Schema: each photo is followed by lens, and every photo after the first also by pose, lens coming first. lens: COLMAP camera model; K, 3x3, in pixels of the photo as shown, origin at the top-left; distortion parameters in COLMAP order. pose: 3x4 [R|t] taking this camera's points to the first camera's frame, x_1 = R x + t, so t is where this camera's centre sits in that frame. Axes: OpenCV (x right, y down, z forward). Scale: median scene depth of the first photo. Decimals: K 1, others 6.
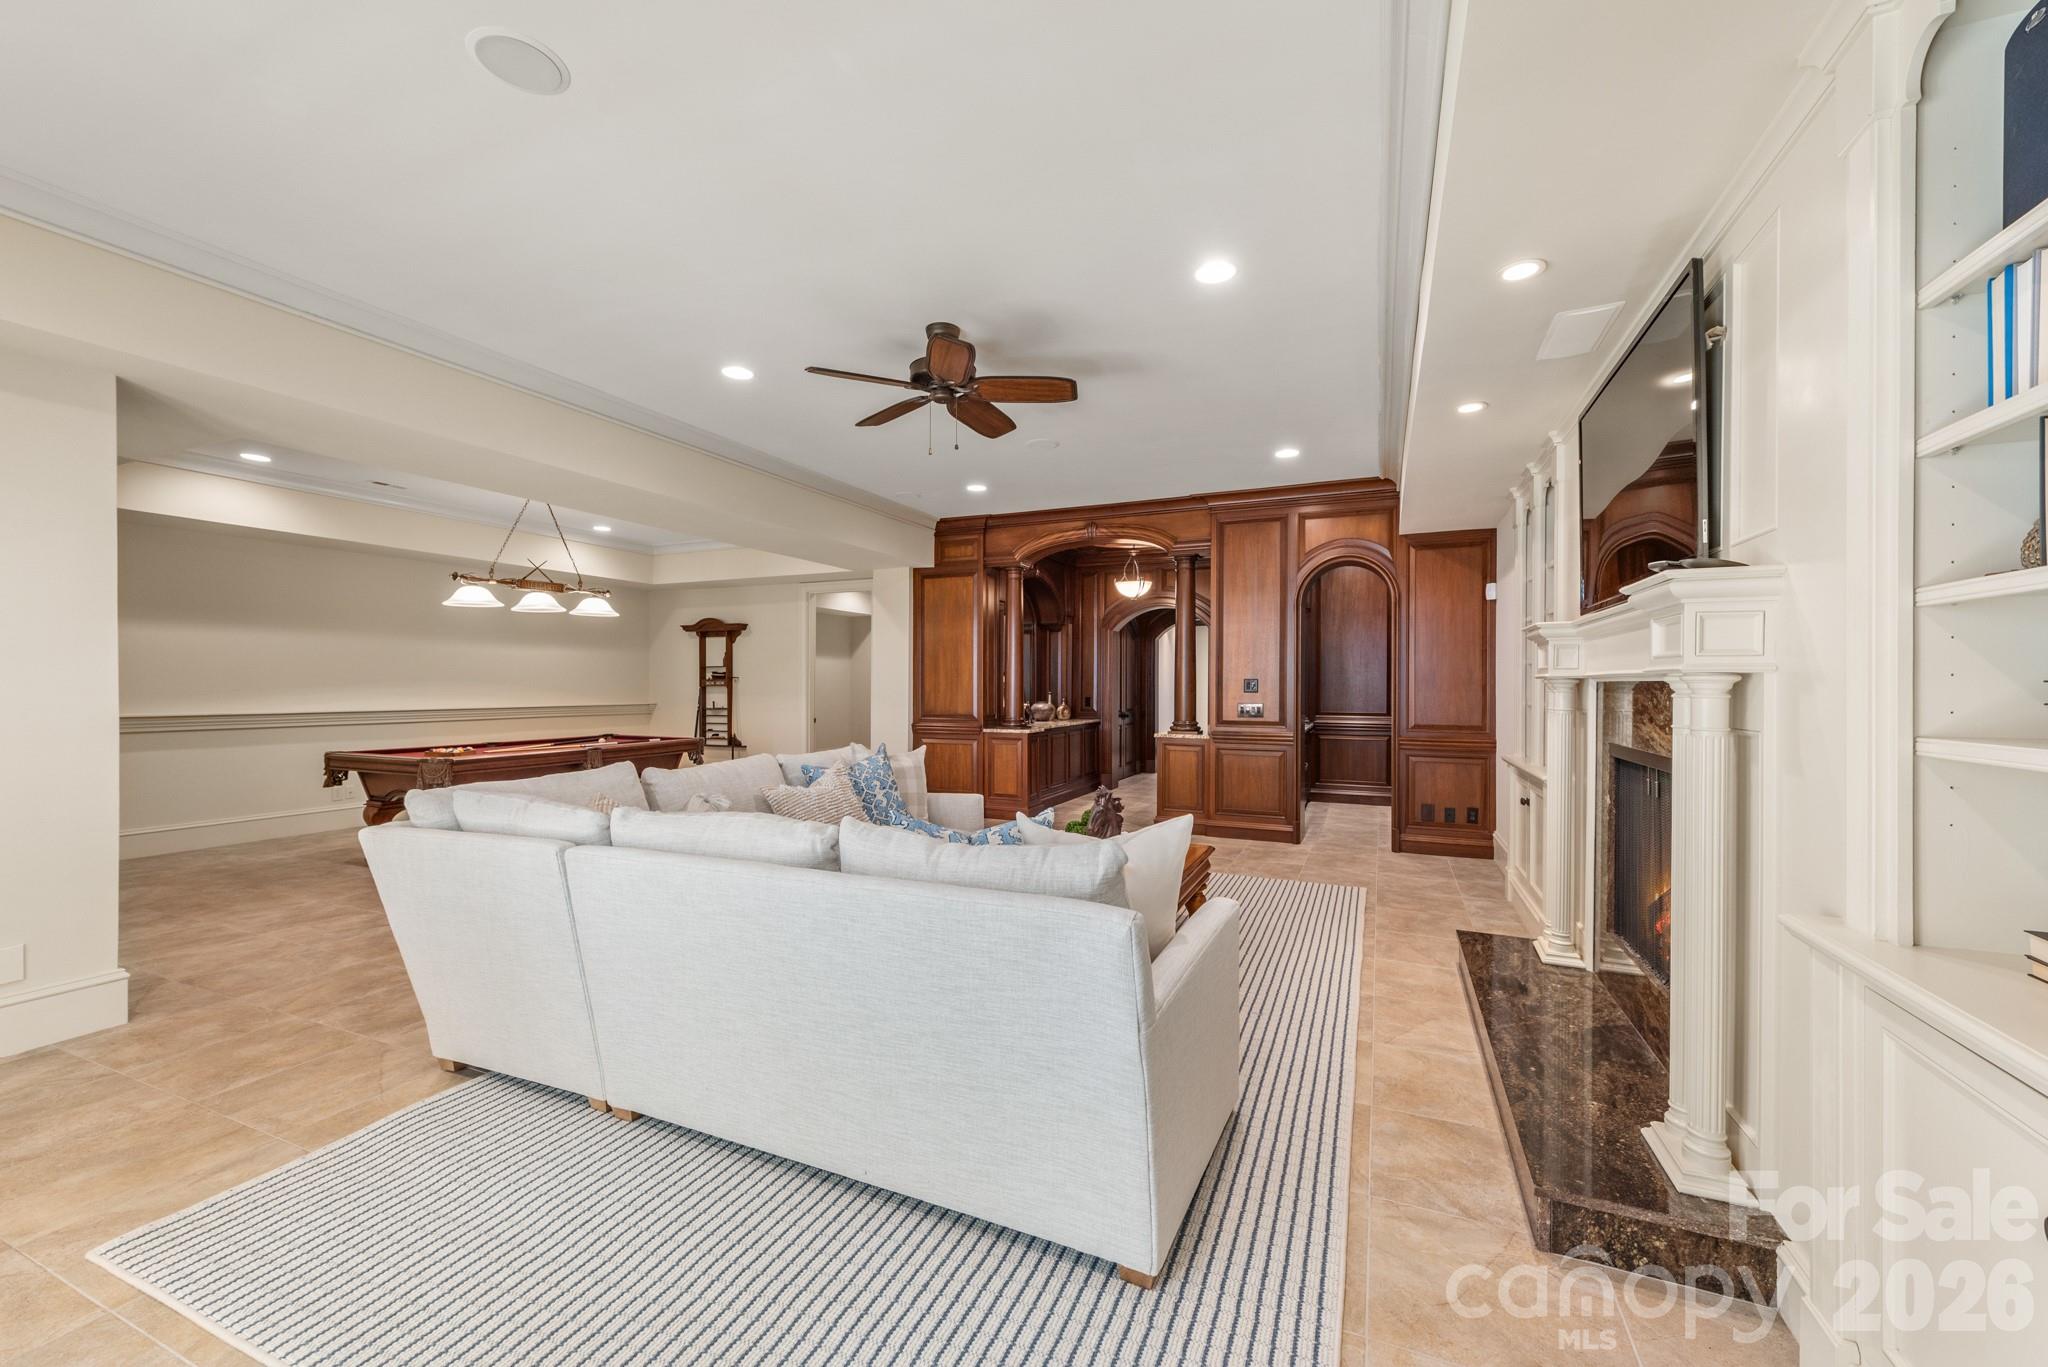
lens RADIAL K [[799.6, 0, 1034.1], [0, 799.6, 686.9], [0, 0, 1]] dist [0.016406, -0.005460]
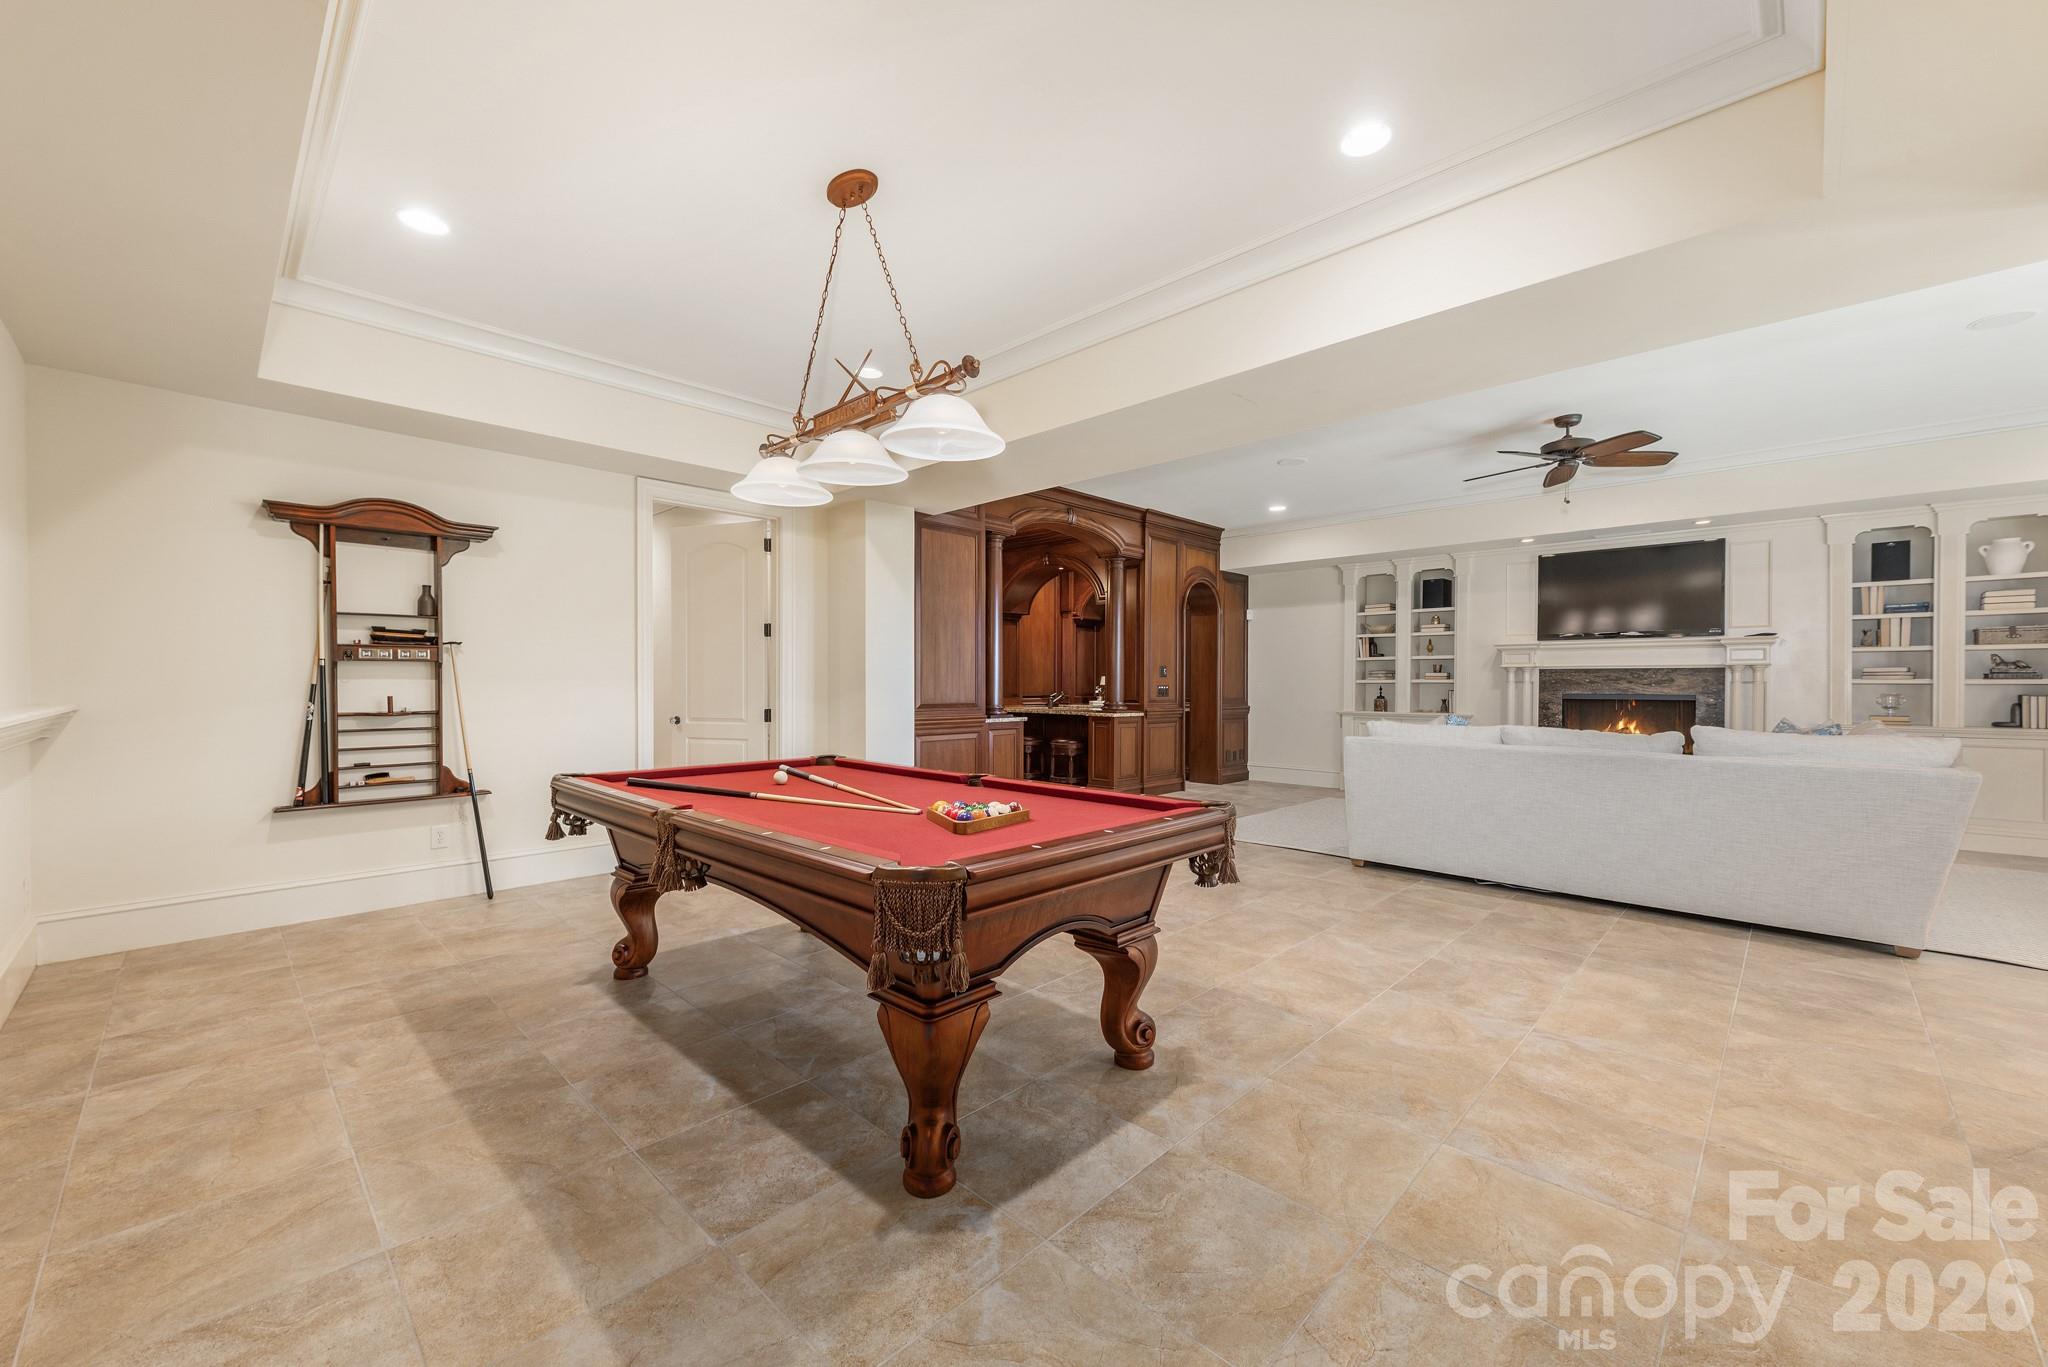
lens RADIAL K [[799.6, 0, 1034.1], [0, 799.6, 686.9], [0, 0, 1]] dist [0.016406, -0.005460]
pose [[0.341083, -0.003061, 0.940028, -0.687168], [0.000474, 0.999995, 0.003084, 0.012034], [-0.940033, -0.000606, 0.341083, 0.535970]]
